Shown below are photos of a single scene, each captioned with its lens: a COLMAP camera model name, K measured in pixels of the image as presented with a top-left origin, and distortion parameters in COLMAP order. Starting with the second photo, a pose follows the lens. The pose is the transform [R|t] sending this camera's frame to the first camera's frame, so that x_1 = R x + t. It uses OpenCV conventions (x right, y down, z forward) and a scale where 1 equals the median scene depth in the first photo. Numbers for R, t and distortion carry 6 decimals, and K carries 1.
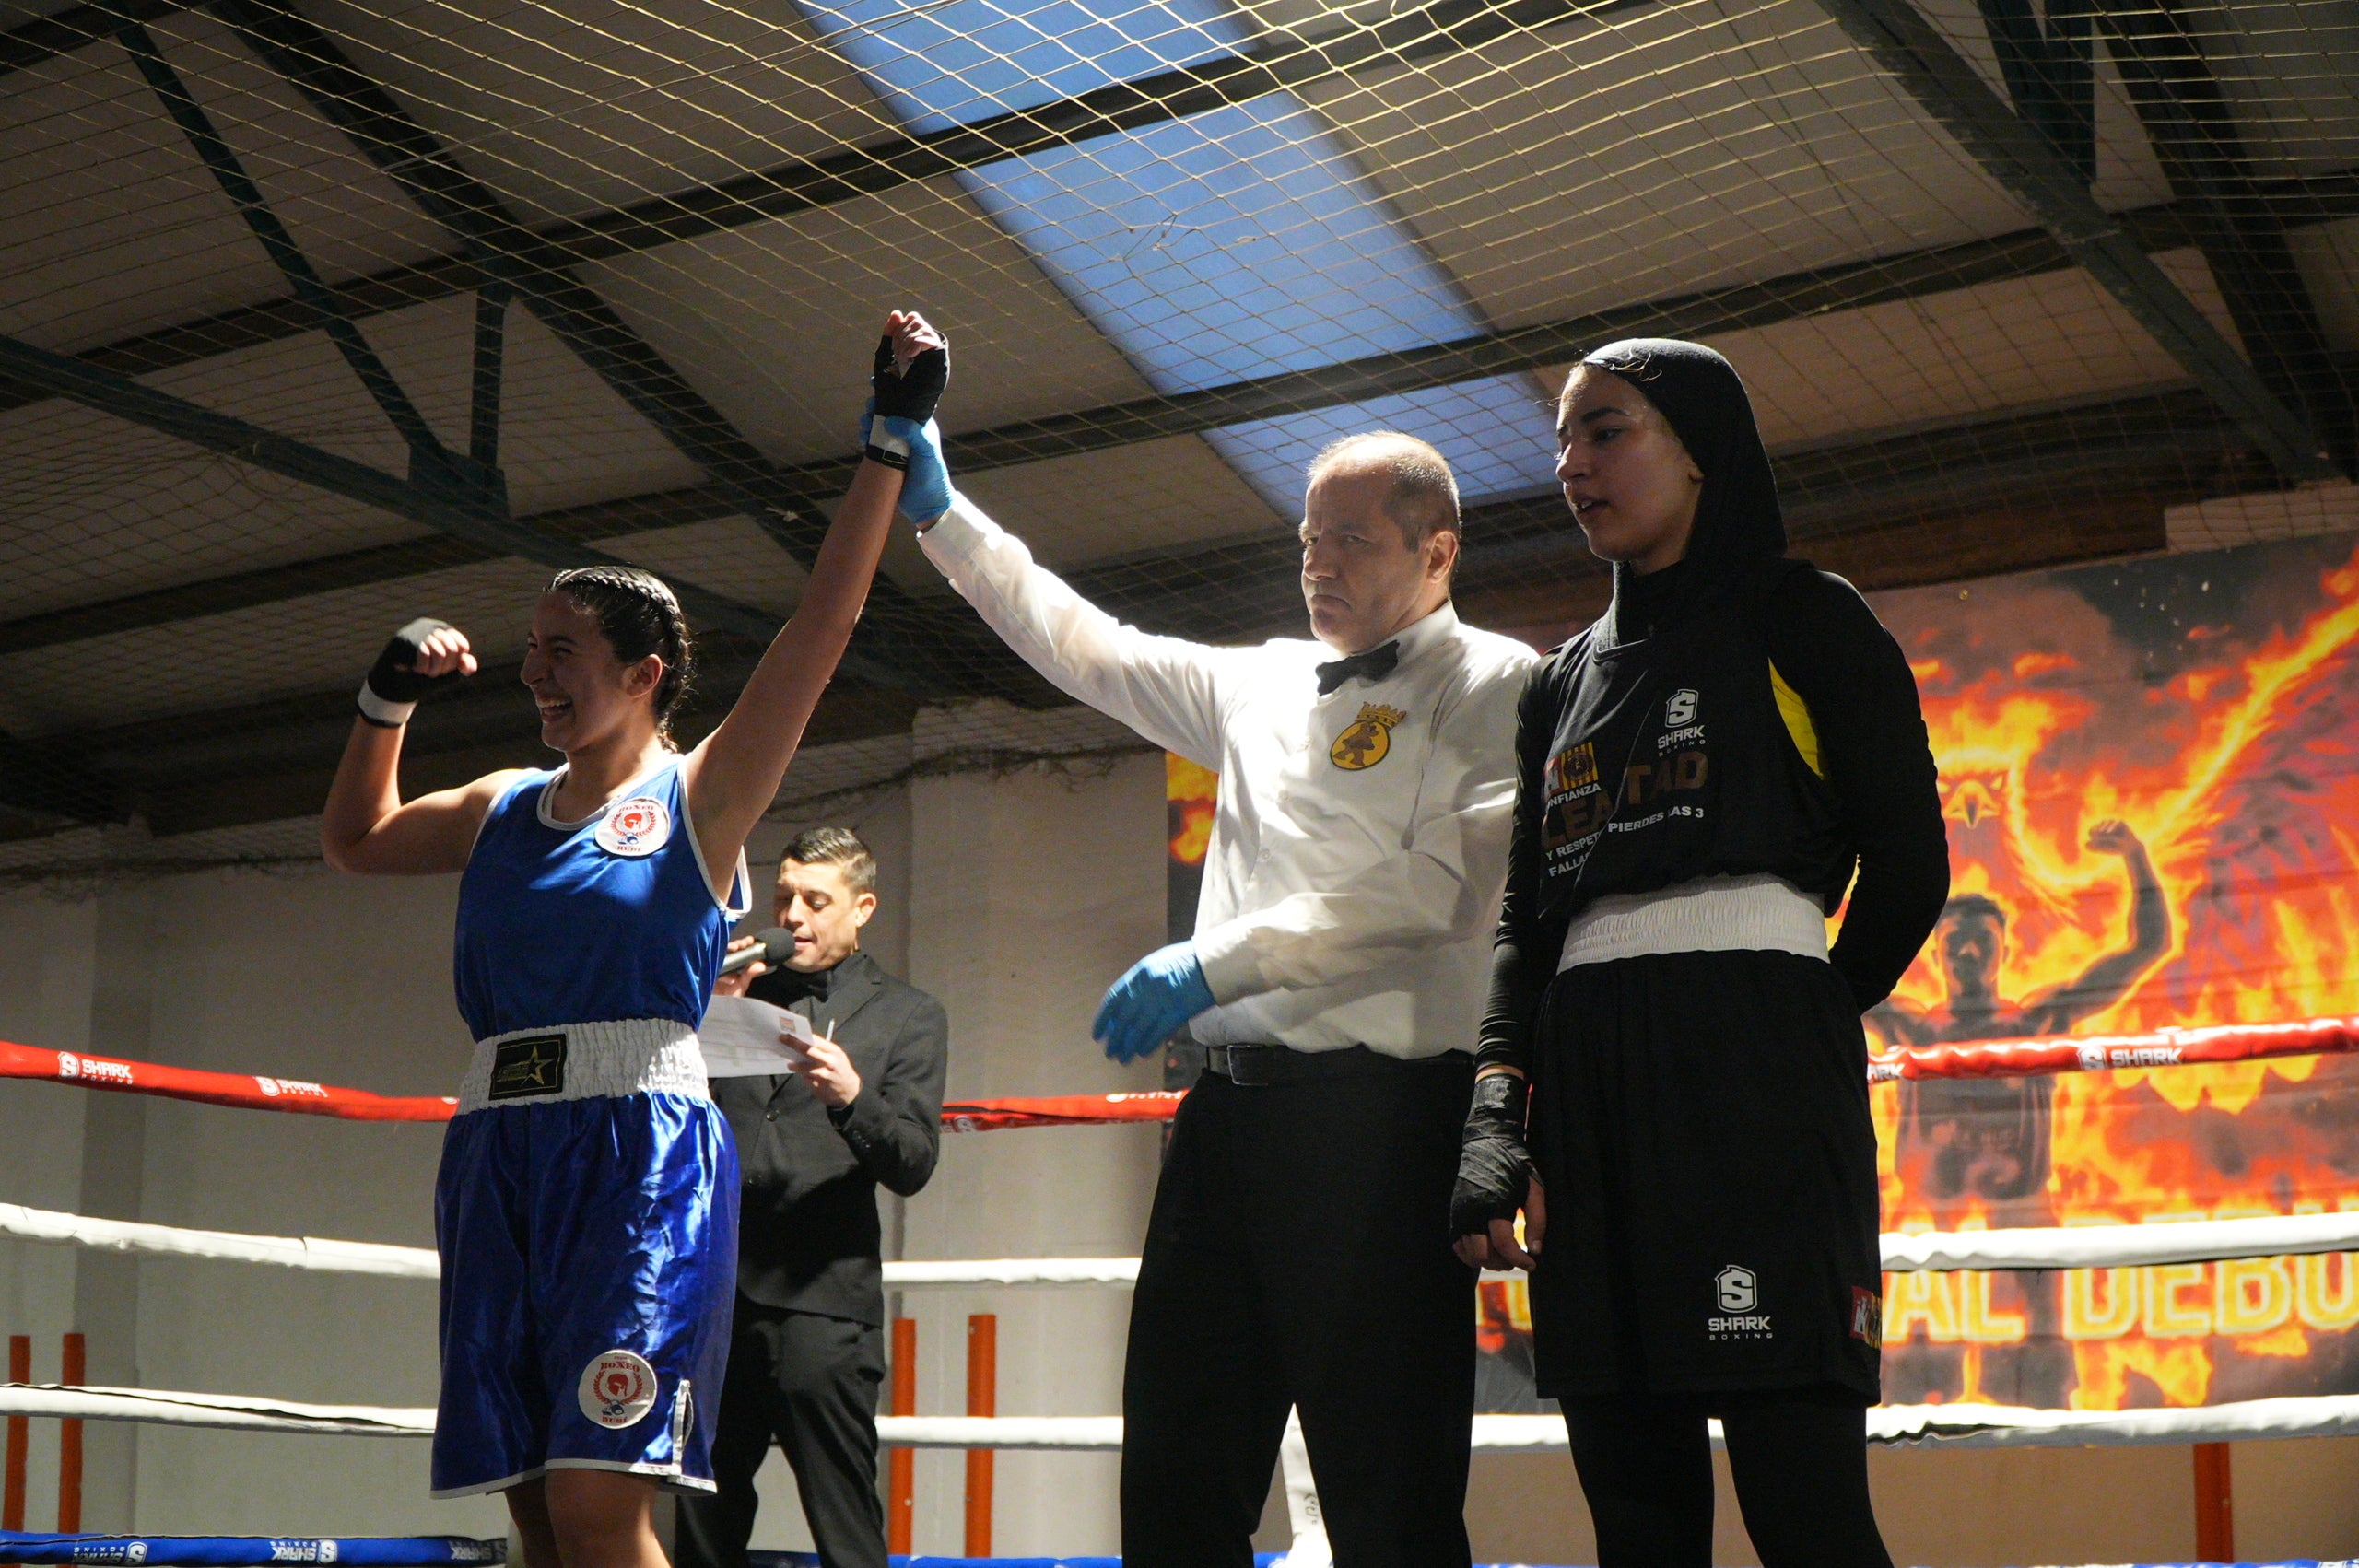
lens RADIAL K [[3511.9, 0, 1196.3], [0, 3511.9, 798.1], [0, 0, 1]] dist [-0.175936, 0.000000]
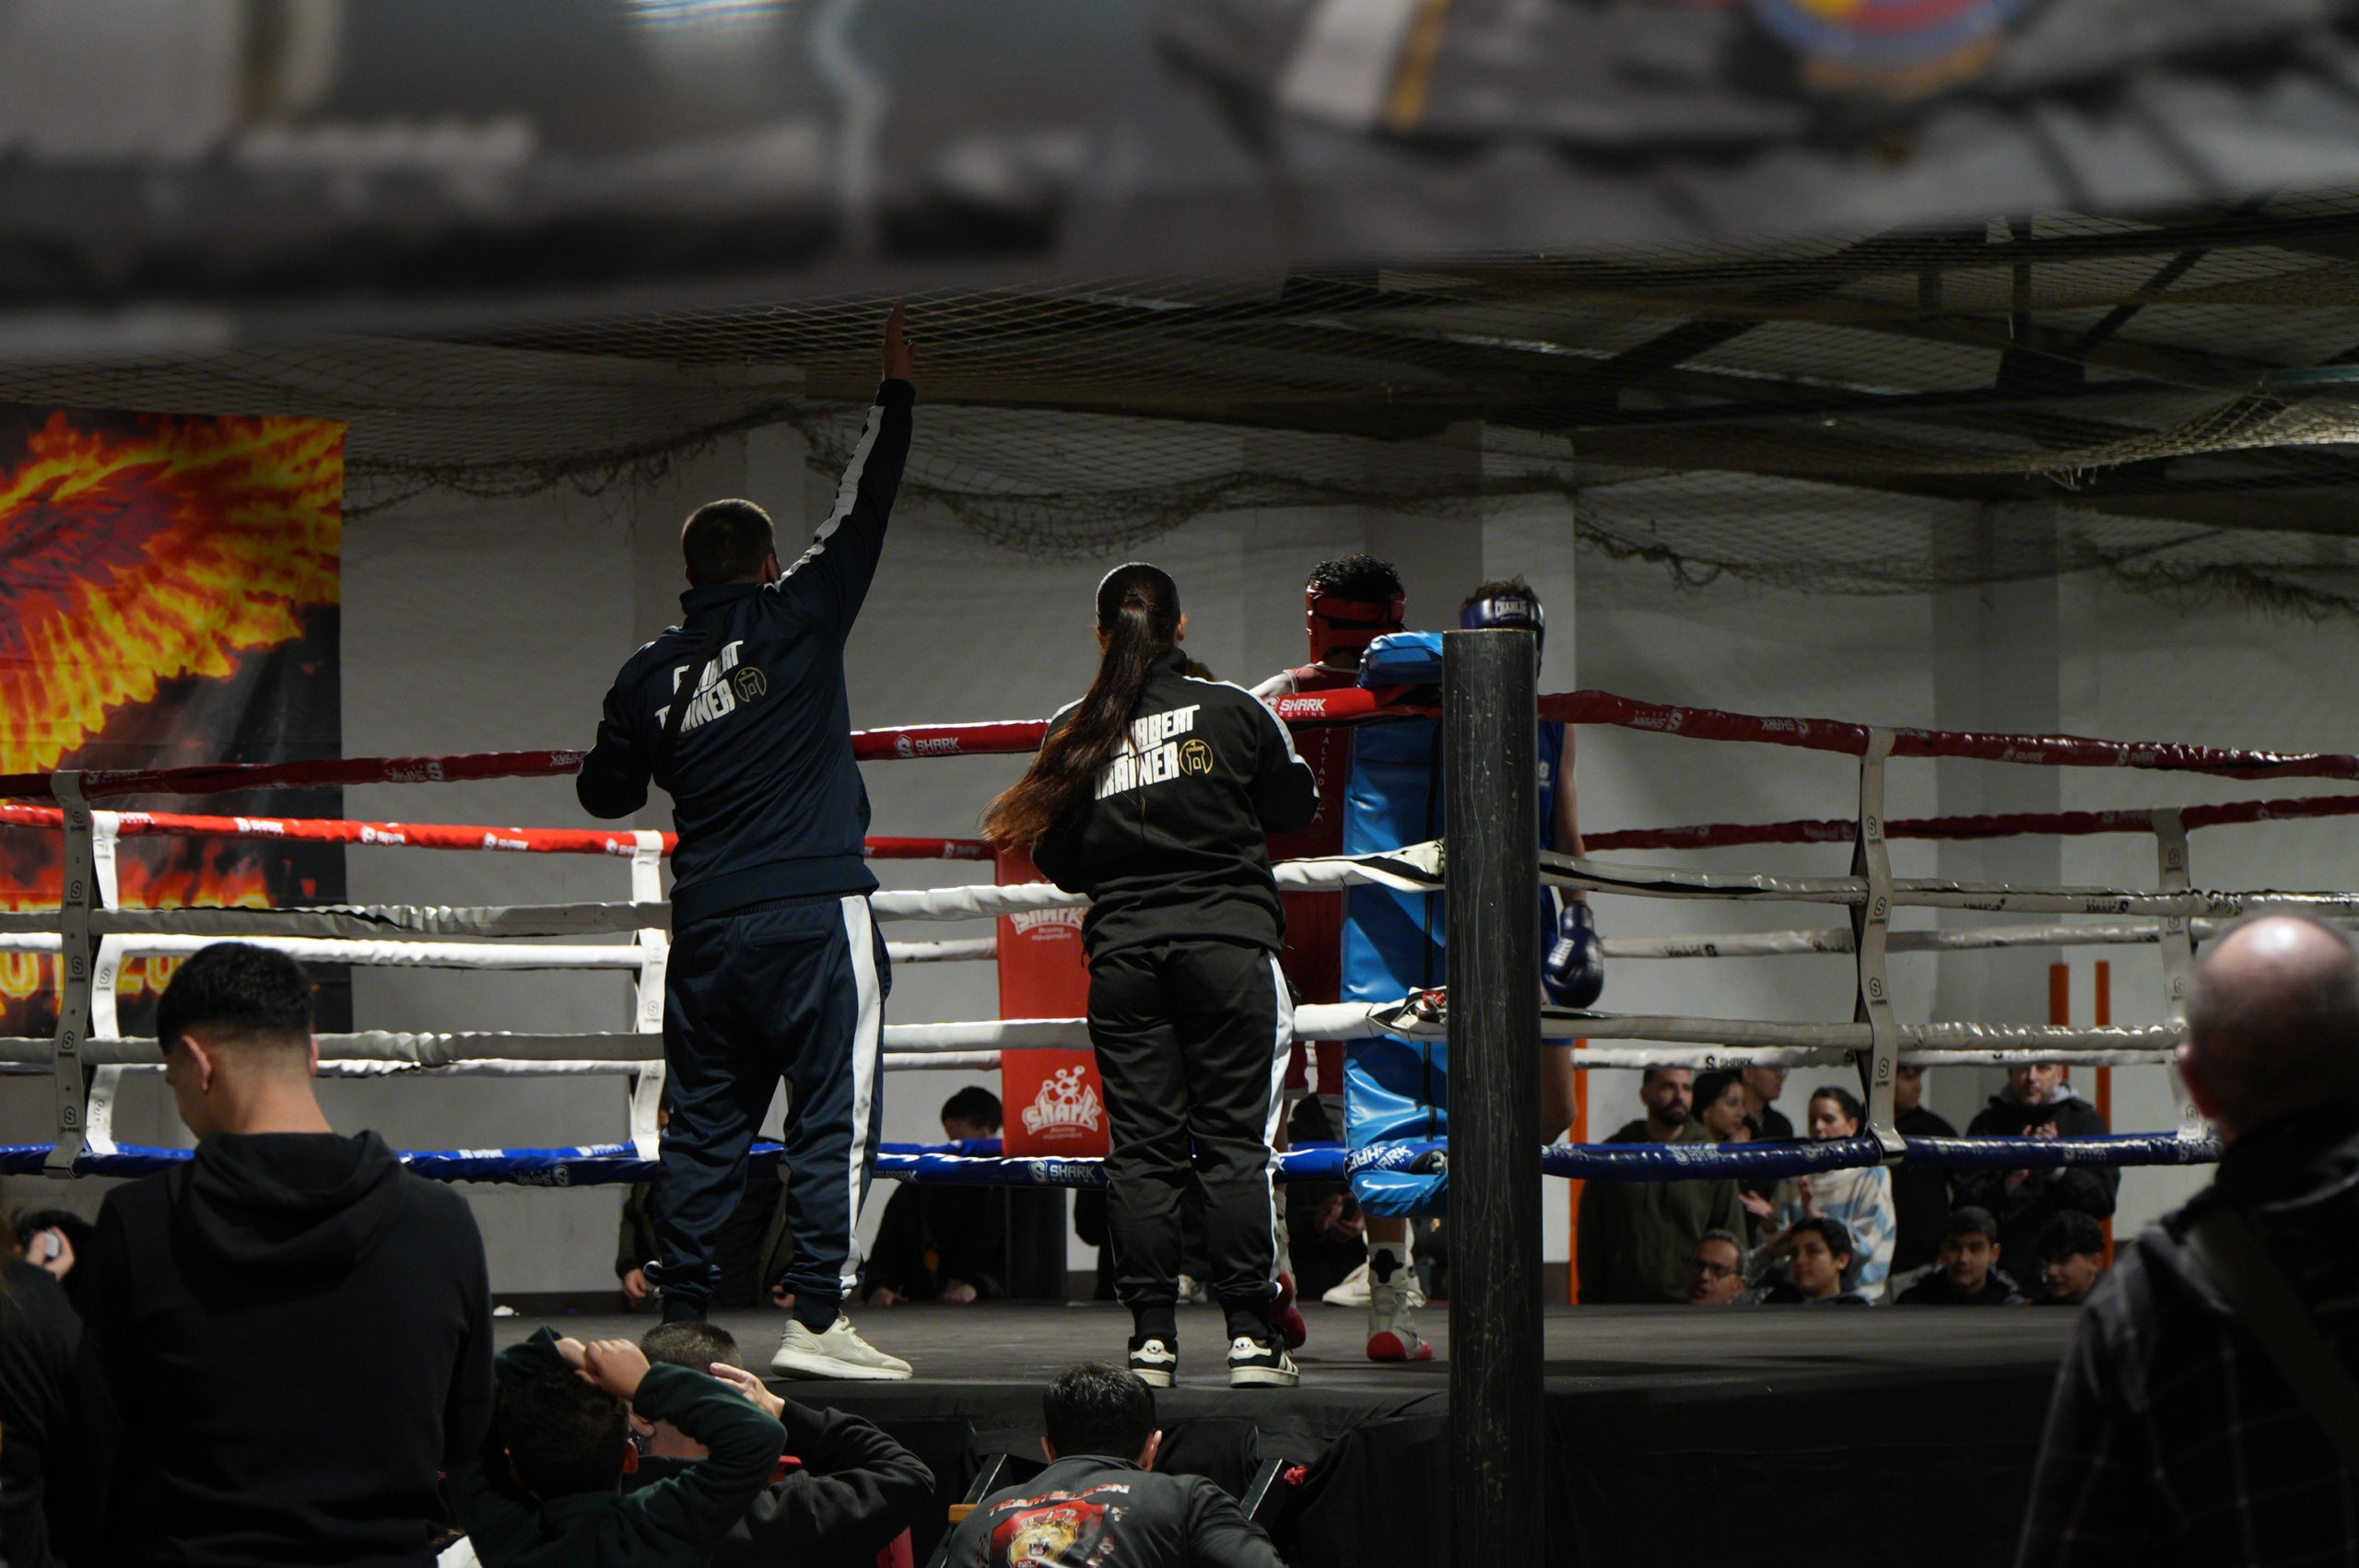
lens RADIAL K [[9849.5, 0, 1178.0], [0, 9849.5, 767.6], [0, 0, 1]] dist [1.262462, 0.000000]
pose [[0.091164, 0.038446, 0.995094, -3.406124], [-0.190965, 0.981384, -0.020422, 0.054358], [-0.977354, -0.188167, 0.096808, 0.162663]]
